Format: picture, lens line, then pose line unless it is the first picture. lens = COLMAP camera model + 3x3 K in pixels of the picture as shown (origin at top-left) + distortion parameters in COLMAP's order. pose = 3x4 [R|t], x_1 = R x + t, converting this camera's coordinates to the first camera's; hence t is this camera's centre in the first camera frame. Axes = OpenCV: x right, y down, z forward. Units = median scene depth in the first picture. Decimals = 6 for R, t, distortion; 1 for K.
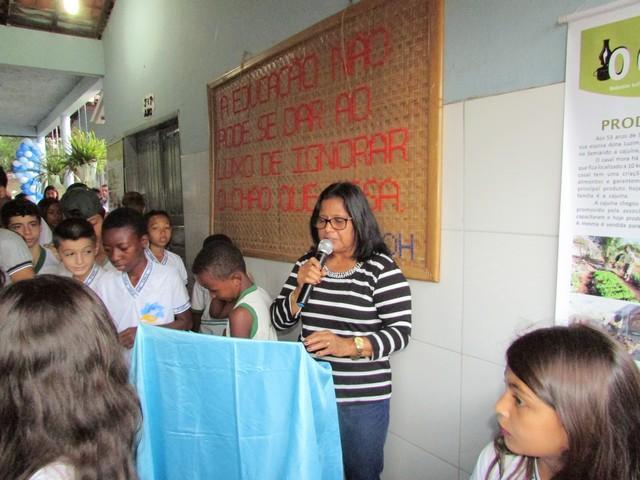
lens RADIAL K [[451.3, 0, 320.0], [0, 451.3, 240.0], [0, 0, 1]] dist [-0.030723, 0.001173]
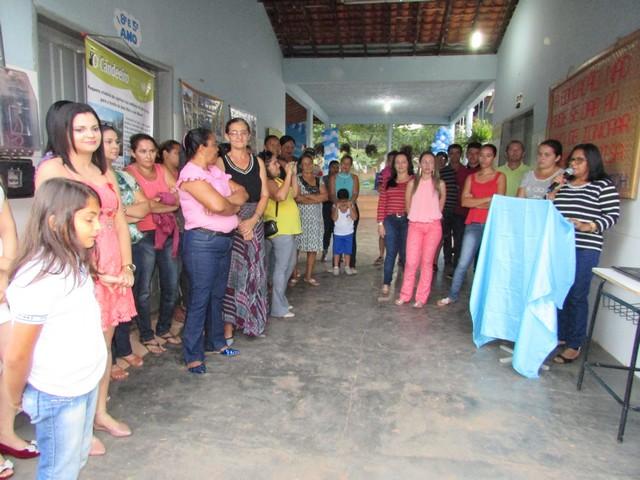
lens RADIAL K [[451.3, 0, 320.0], [0, 451.3, 240.0], [0, 0, 1]] dist [-0.030723, 0.001173]
pose [[0.677917, 0.104227, -0.727712, 0.322971], [-0.072245, 0.994552, 0.075143, 0.108663], [0.731580, 0.001633, 0.681754, -0.551648]]
